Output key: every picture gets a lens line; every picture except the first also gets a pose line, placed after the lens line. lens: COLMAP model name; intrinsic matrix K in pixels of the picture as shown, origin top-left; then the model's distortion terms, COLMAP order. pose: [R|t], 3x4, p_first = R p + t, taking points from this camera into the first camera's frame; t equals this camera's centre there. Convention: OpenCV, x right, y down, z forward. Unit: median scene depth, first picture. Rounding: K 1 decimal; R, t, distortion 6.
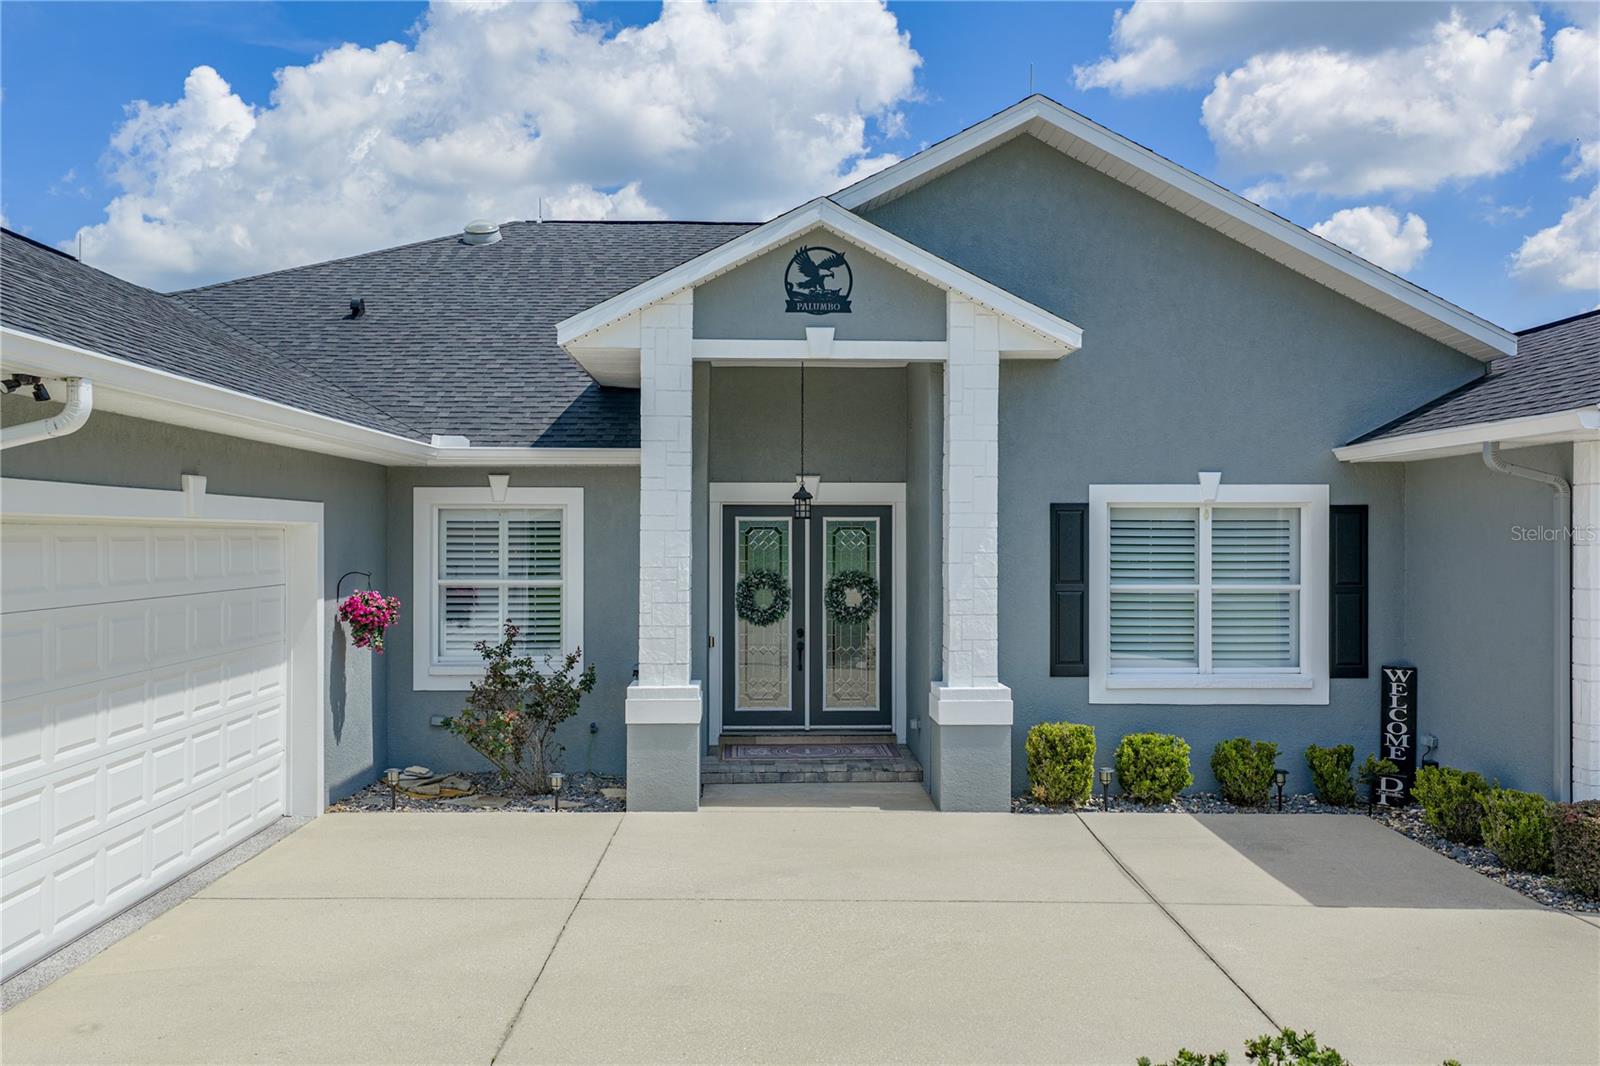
lens RADIAL K [[1337.9, 0, 800.6], [0, 1337.9, 530.0], [0, 0, 1]] dist [0.029306, -0.013850]
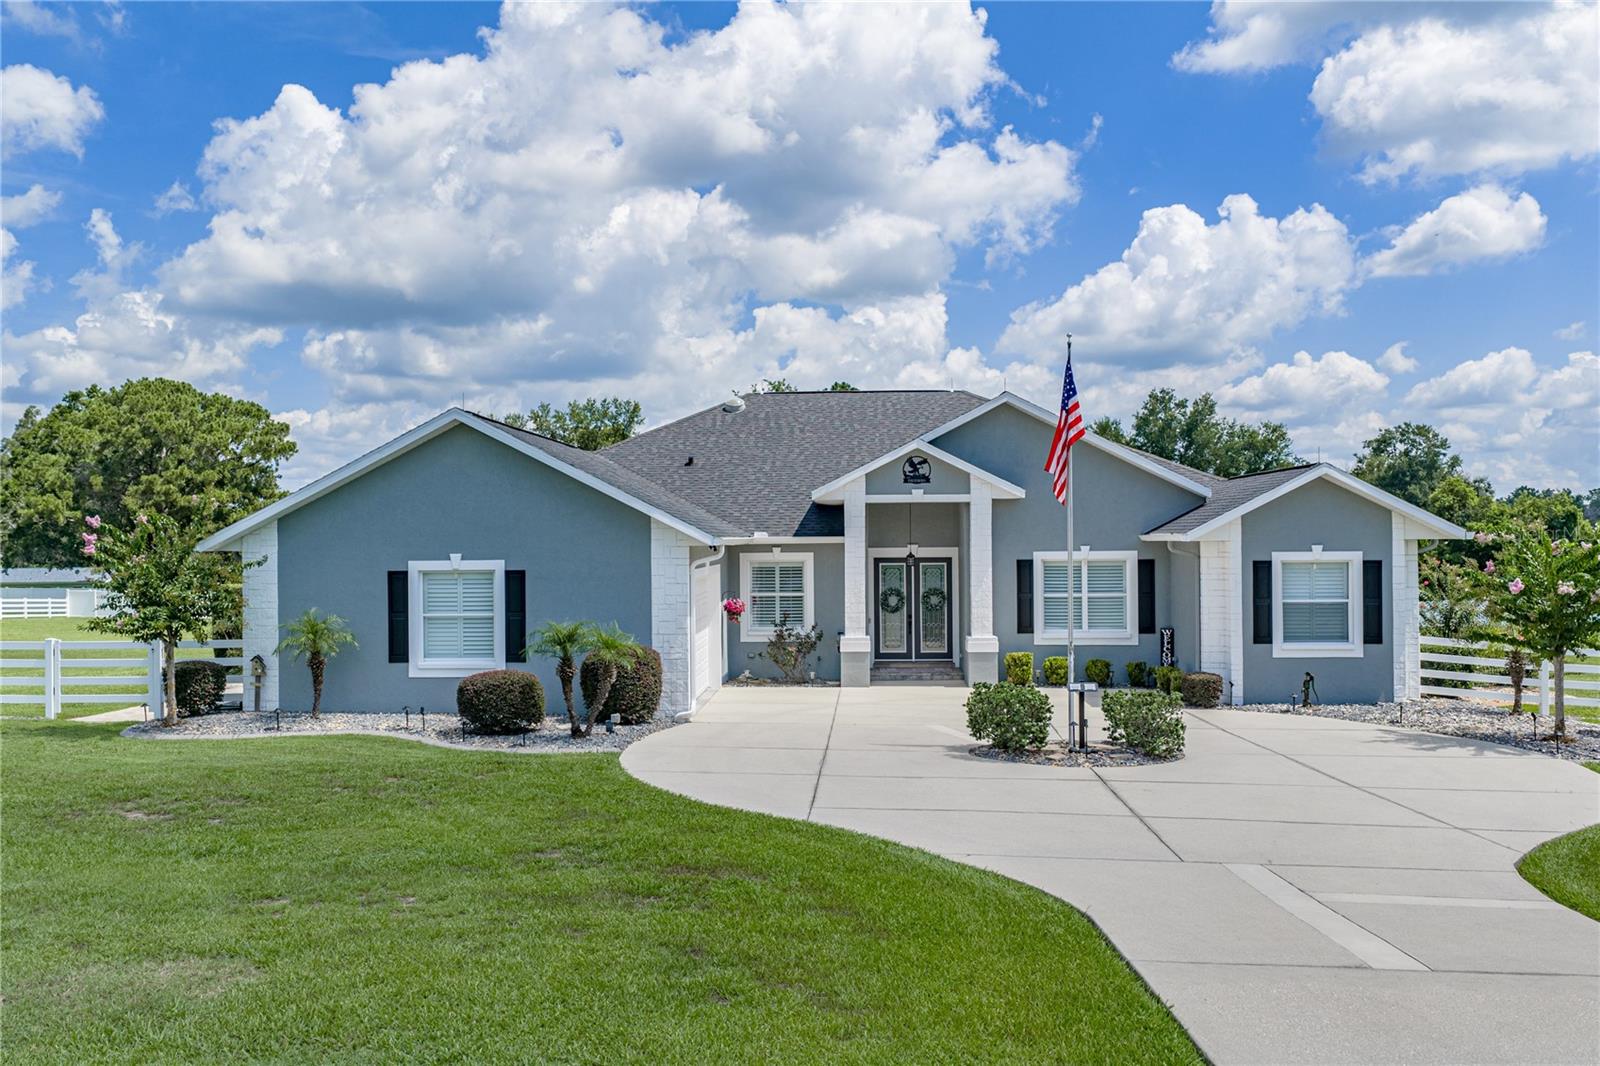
lens RADIAL K [[1337.9, 0, 815.0], [0, 1337.9, 543.1], [0, 0, 1]] dist [0.029306, -0.013850]
pose [[0.998000, -0.009498, -0.062490, -0.019474], [0.010361, 0.999855, 0.013494, -0.083758], [0.062353, -0.014114, 0.997954, -1.351078]]
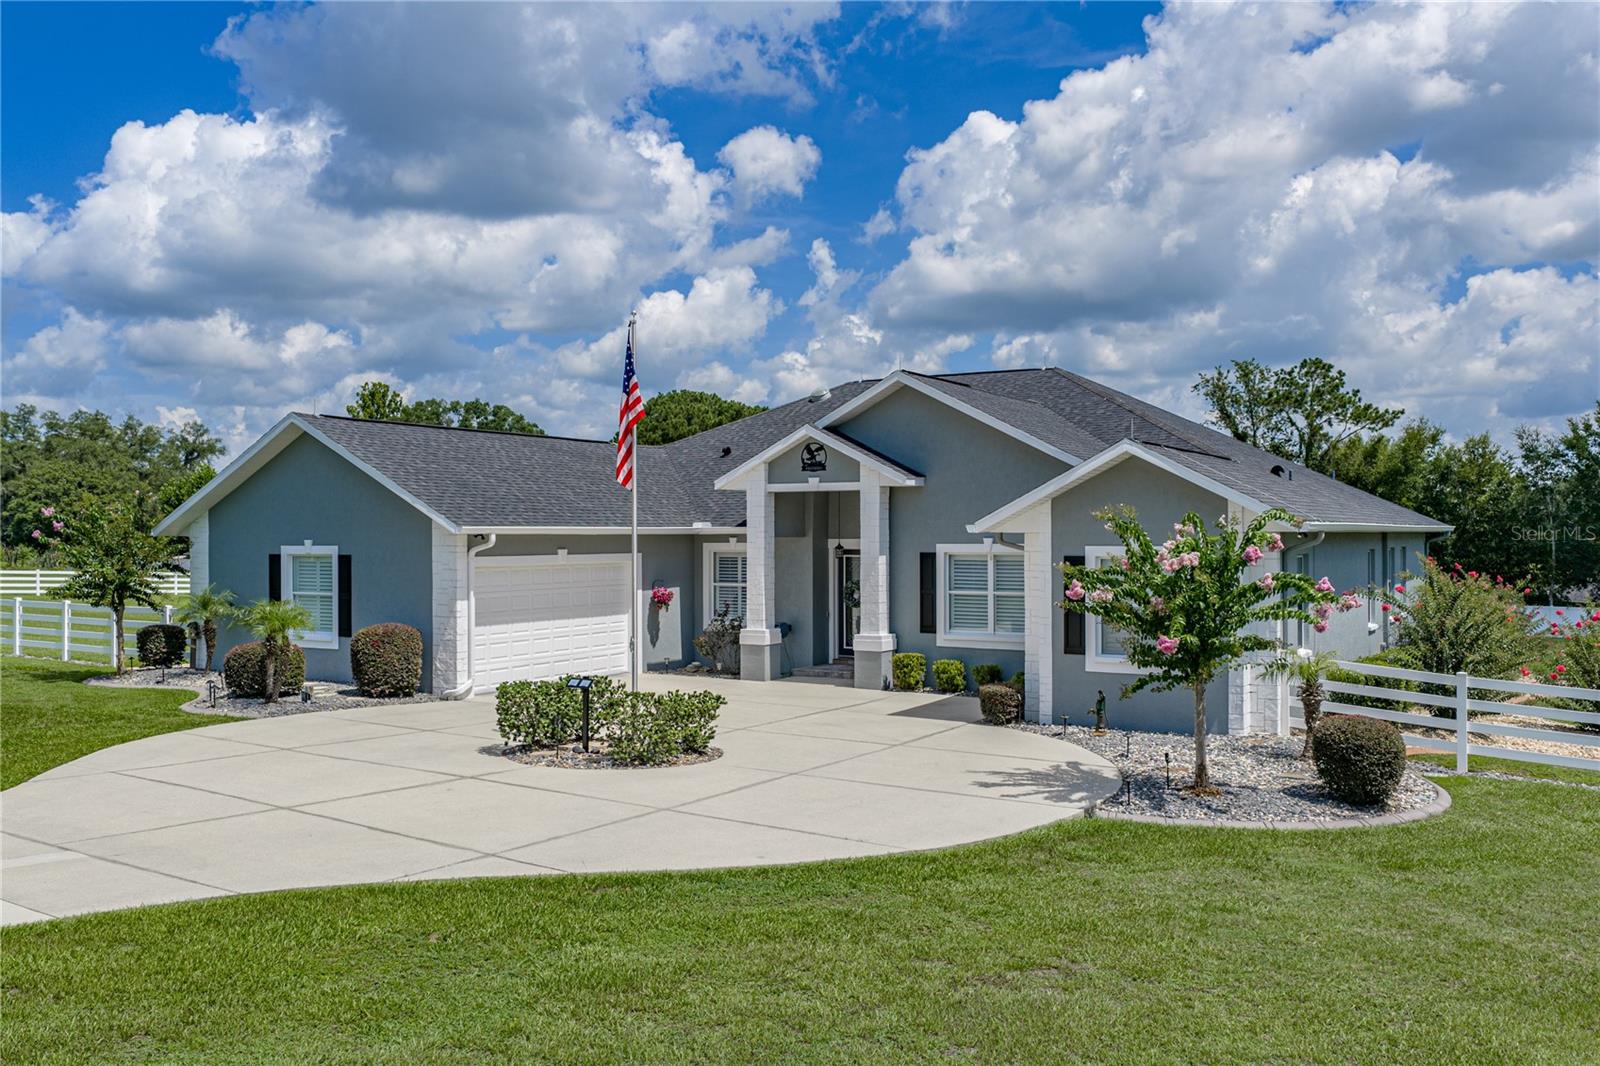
lens RADIAL K [[1337.9, 0, 801.5], [0, 1337.9, 523.8], [0, 0, 1]] dist [0.029306, -0.013850]
pose [[0.840414, -0.007800, -0.541888, 1.182997], [0.008459, 0.999963, -0.001274, -0.064491], [0.541878, -0.003513, 0.840450, -0.907242]]
